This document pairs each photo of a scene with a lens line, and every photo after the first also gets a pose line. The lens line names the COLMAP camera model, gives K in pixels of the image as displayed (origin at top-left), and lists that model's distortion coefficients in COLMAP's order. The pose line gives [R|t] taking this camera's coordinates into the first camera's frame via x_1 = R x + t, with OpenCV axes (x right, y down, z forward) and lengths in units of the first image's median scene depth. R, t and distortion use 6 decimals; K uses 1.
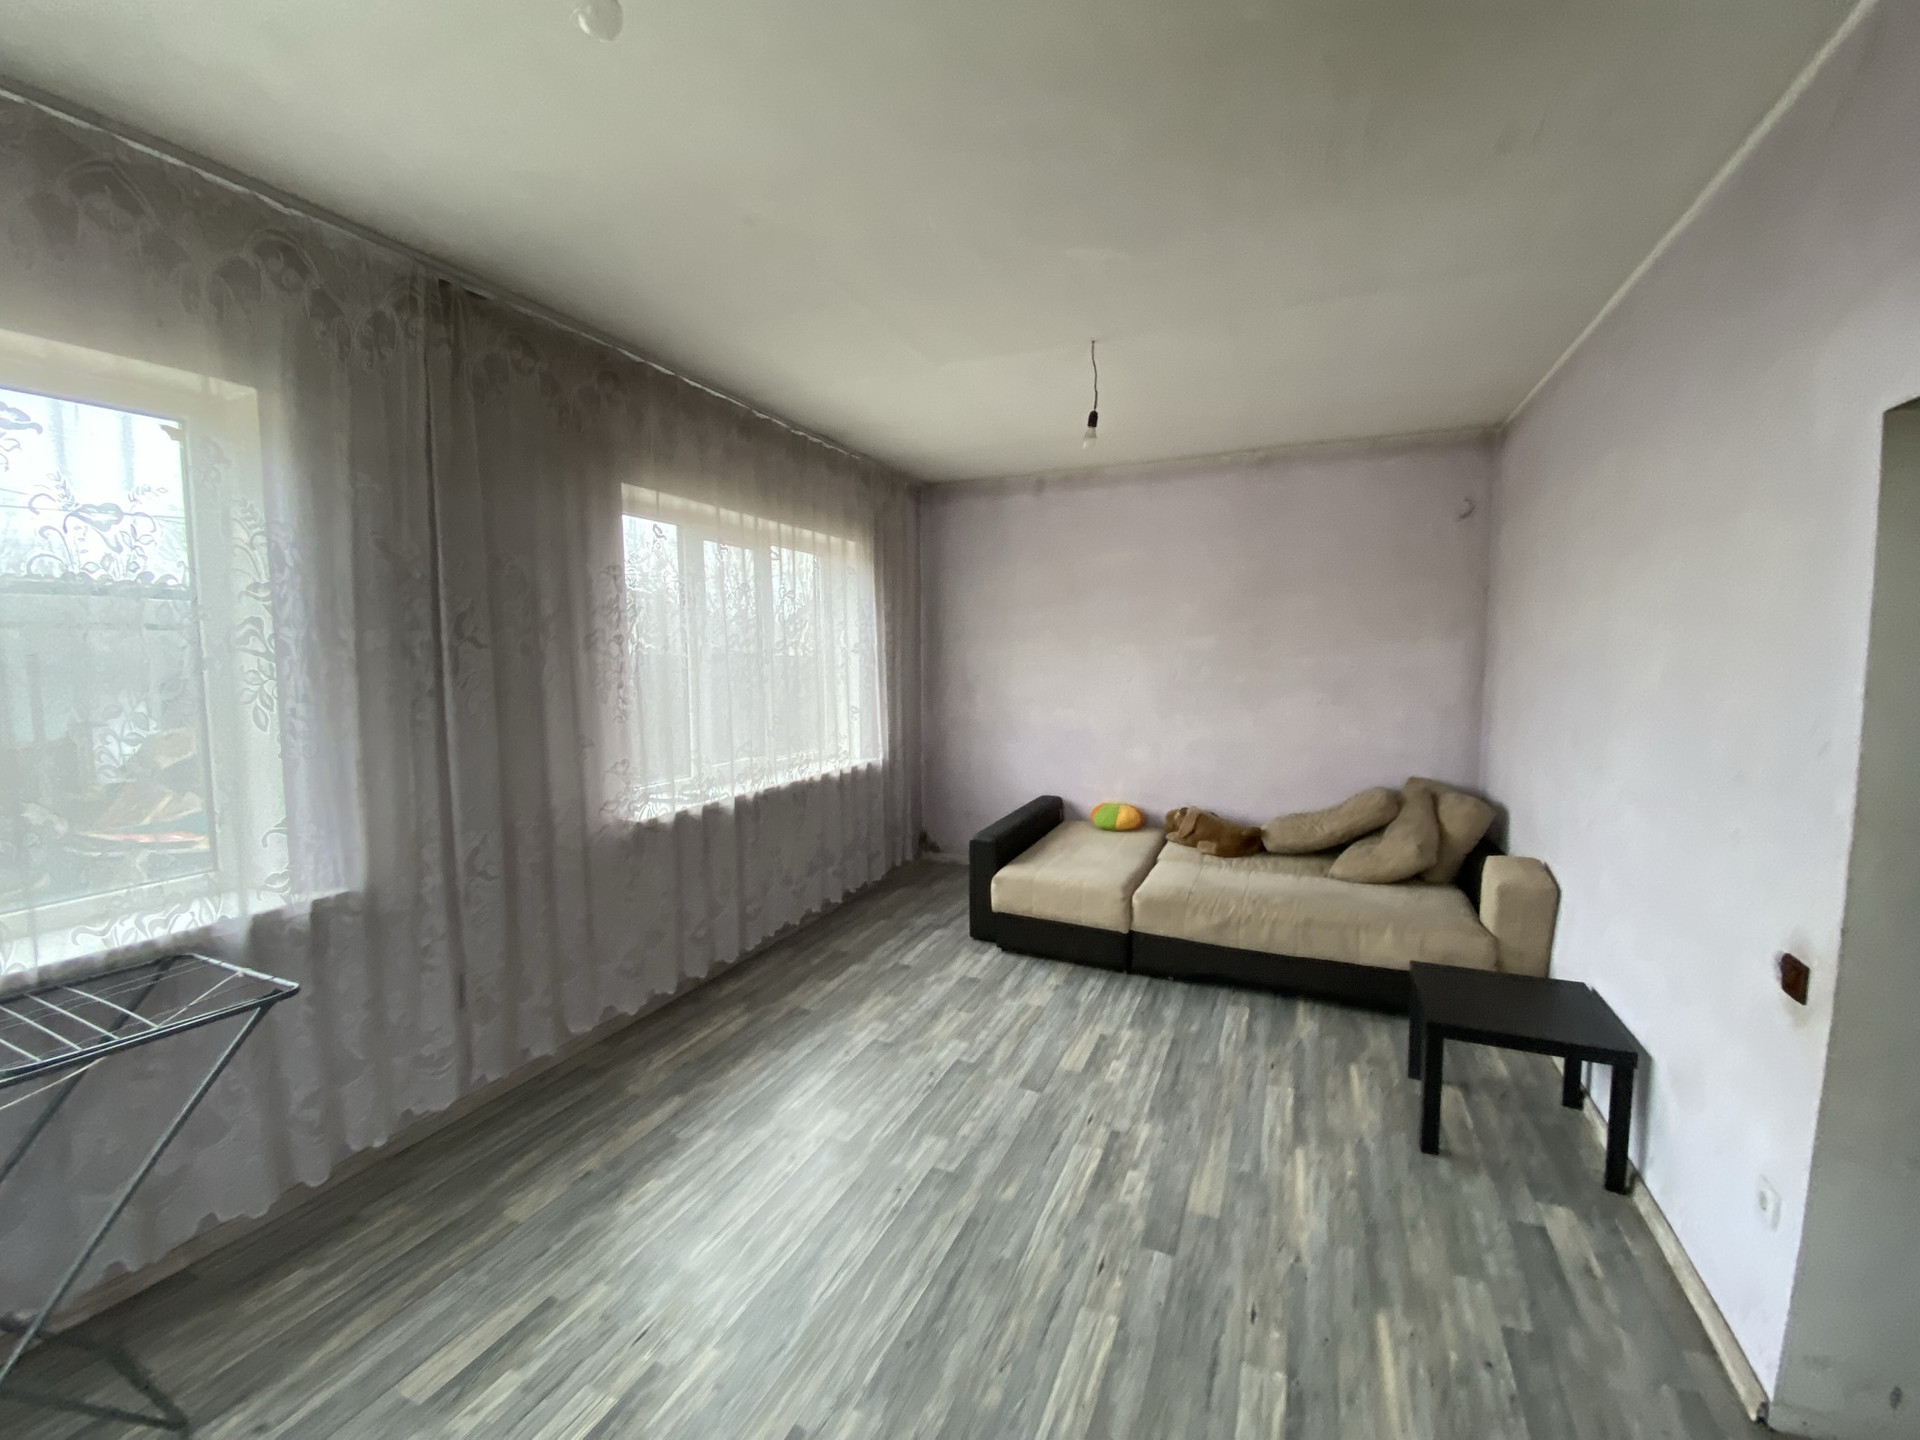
lens RADIAL K [[782.2, 0, 958.9], [0, 782.2, 718.4], [0, 0, 1]] dist [0.030496, -0.025655]
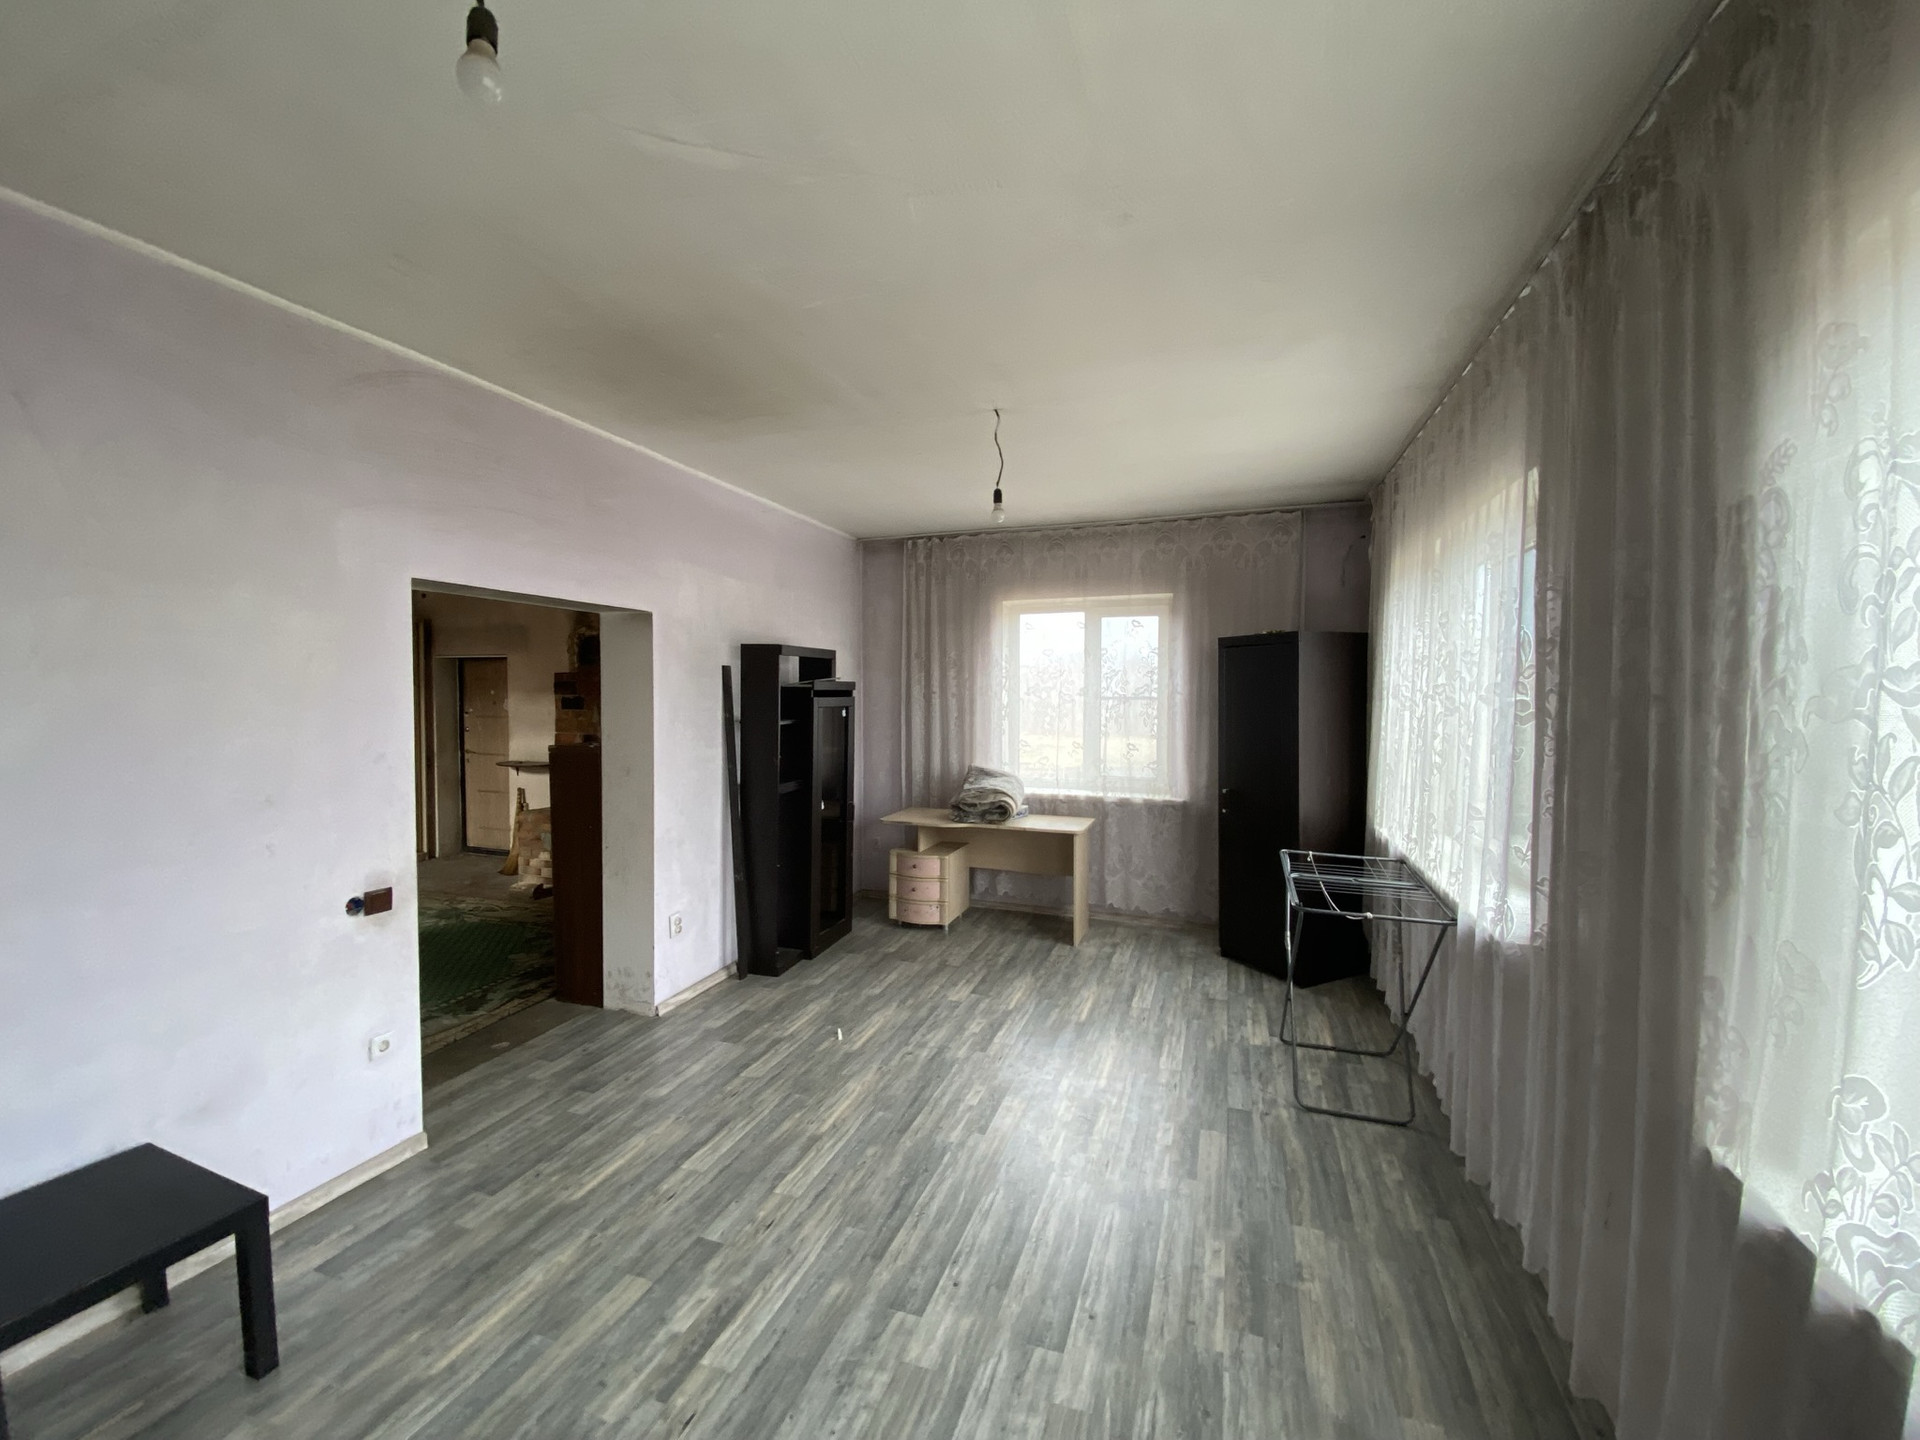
lens RADIAL K [[782.2, 0, 958.9], [0, 782.2, 718.4], [0, 0, 1]] dist [0.030496, -0.025655]
pose [[-0.996697, 0.001275, -0.081194, -0.006090], [-0.008279, 0.993071, 0.117226, -0.179666], [0.080781, 0.117511, -0.989781, 1.941150]]
